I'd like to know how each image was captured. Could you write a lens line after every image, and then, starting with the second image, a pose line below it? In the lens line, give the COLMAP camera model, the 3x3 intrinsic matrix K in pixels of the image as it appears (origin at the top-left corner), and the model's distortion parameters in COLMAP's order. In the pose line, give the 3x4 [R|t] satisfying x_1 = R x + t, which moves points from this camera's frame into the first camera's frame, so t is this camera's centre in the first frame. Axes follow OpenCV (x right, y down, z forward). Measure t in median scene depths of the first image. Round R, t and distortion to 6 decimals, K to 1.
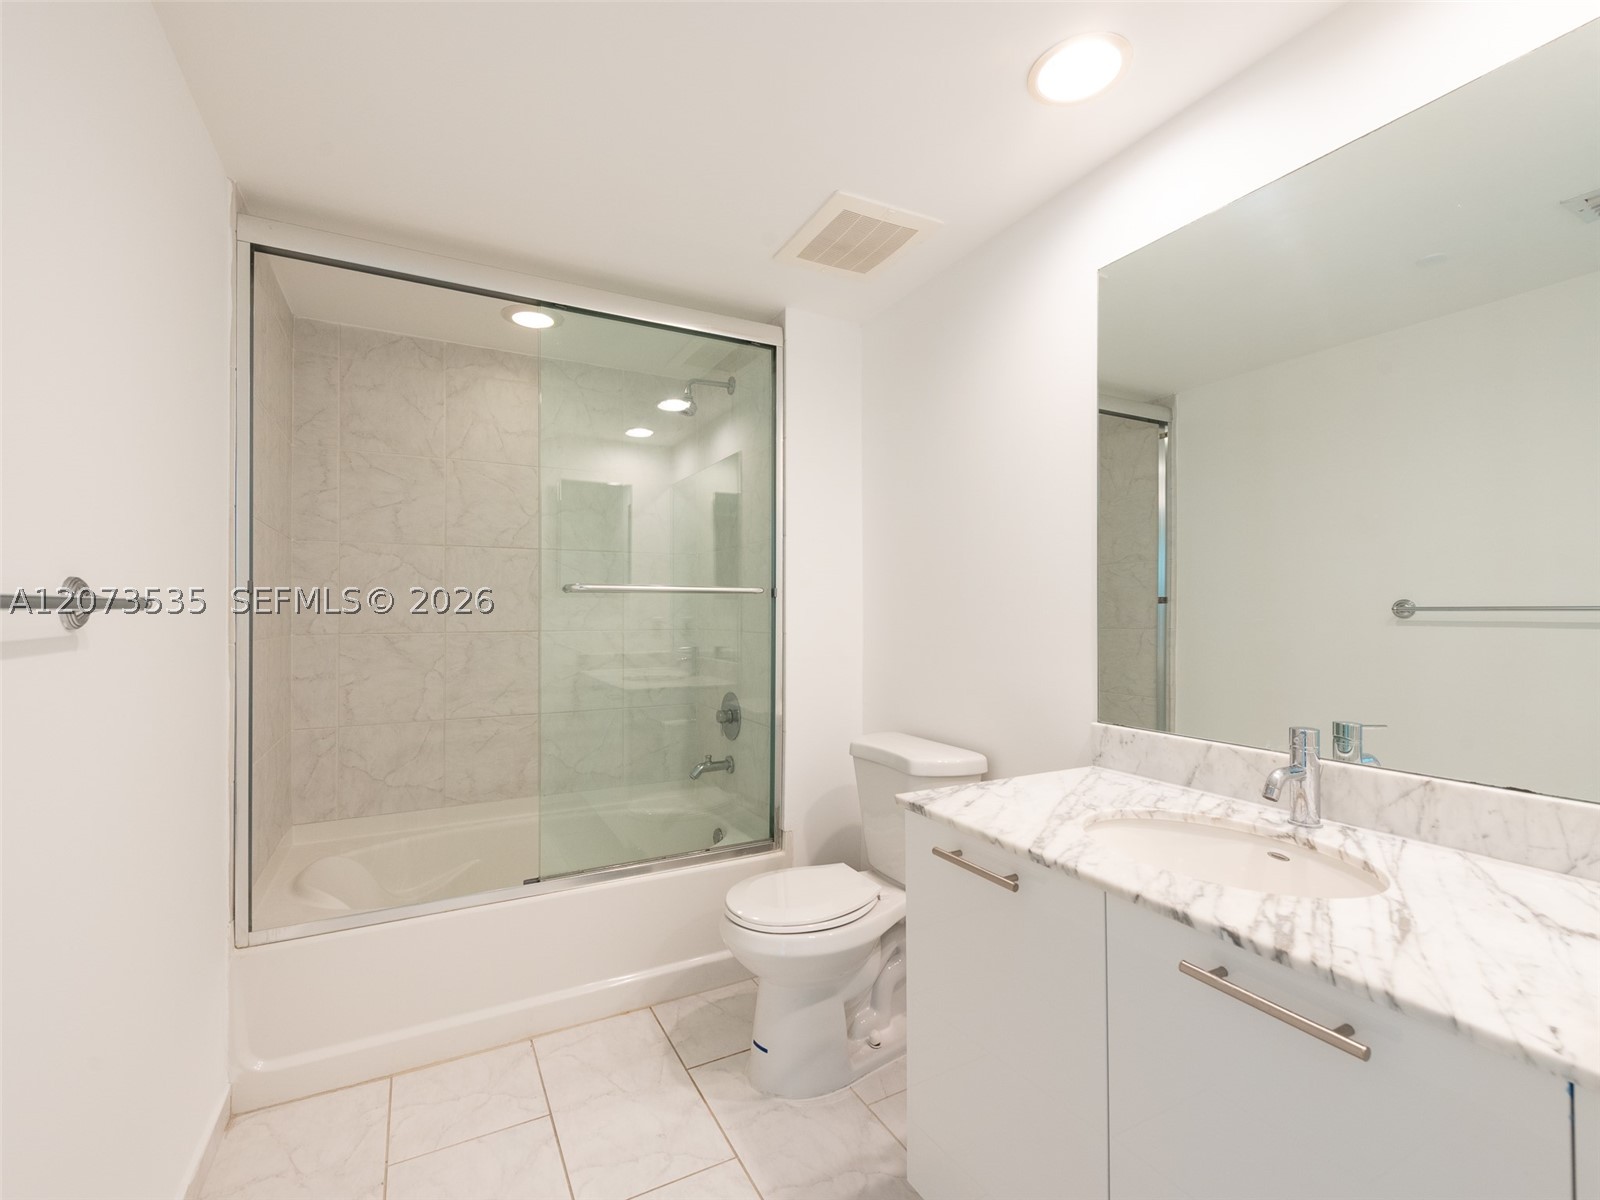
lens RADIAL K [[707.6, 0, 811.9], [0, 707.6, 605.2], [0, 0, 1]] dist [0.028709, -0.008731]
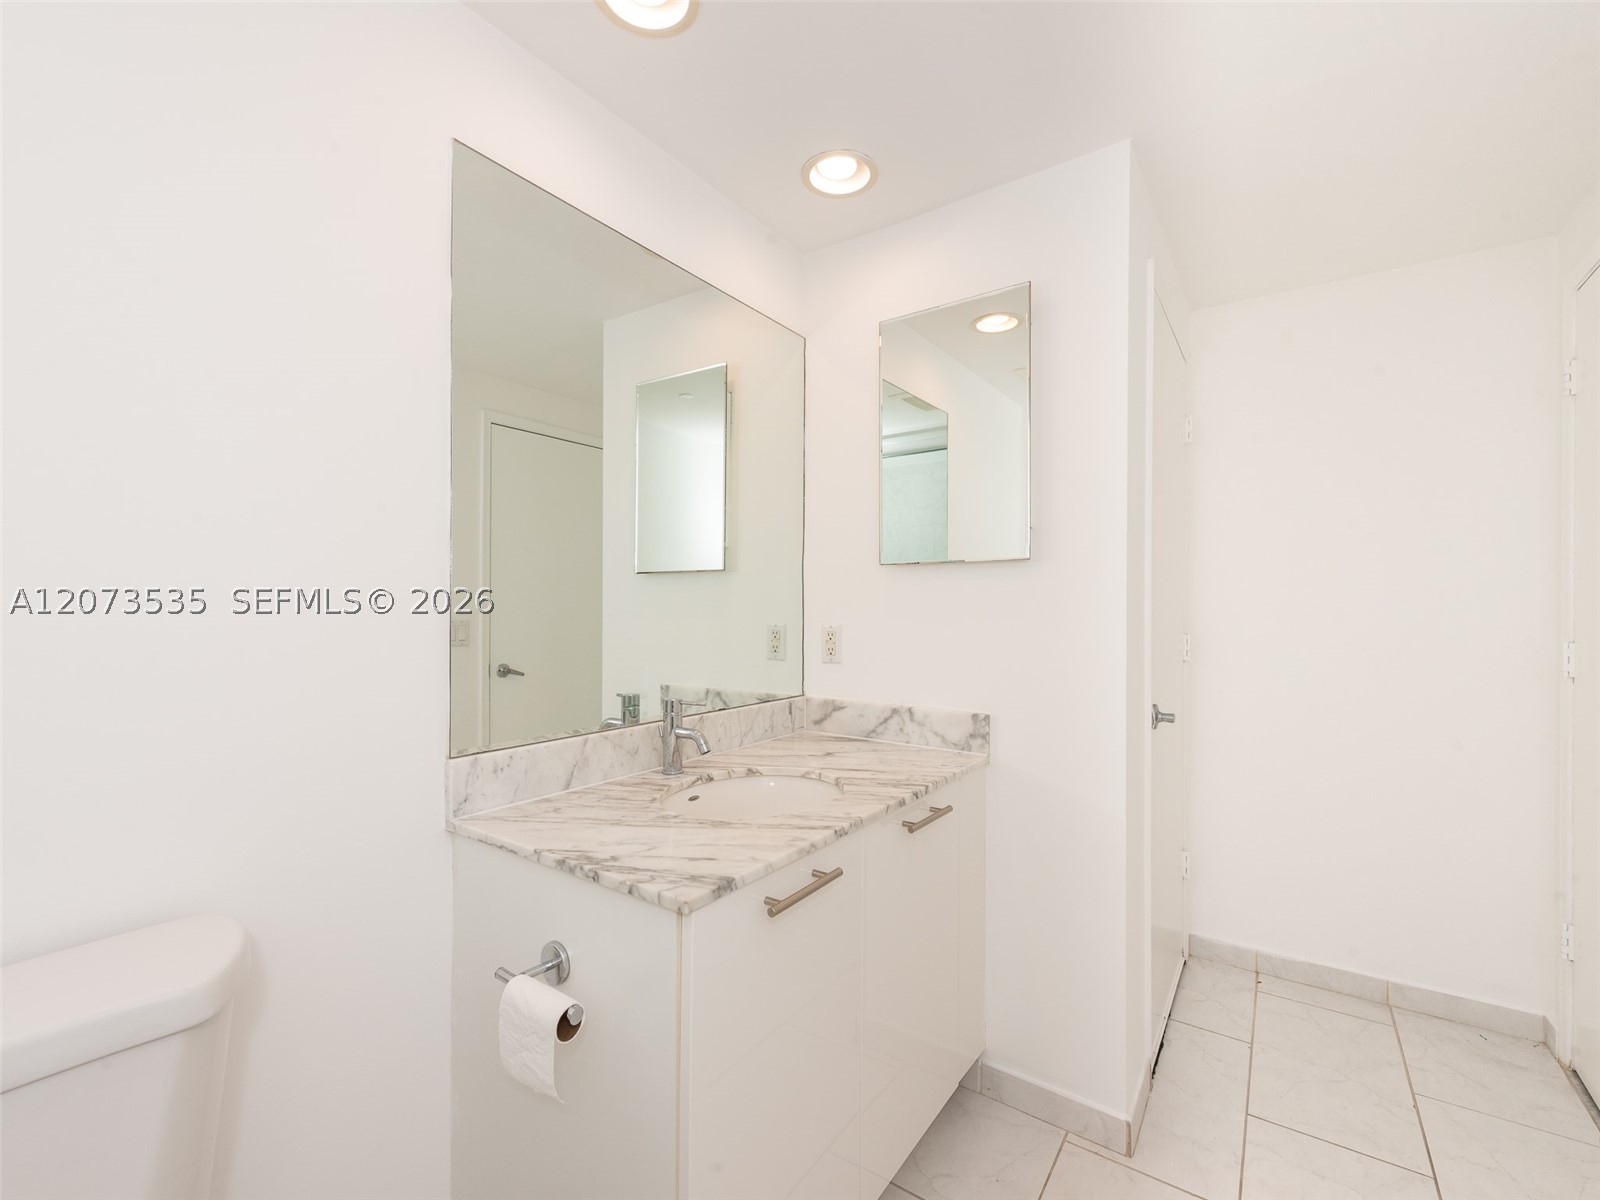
lens RADIAL K [[707.6, 0, 811.9], [0, 707.6, 605.2], [0, 0, 1]] dist [0.028709, -0.008731]
pose [[-0.455923, 0.003378, 0.890013, -0.545398], [-0.013143, 0.999858, -0.010528, 0.014922], [-0.889922, -0.016497, -0.455814, 1.326058]]
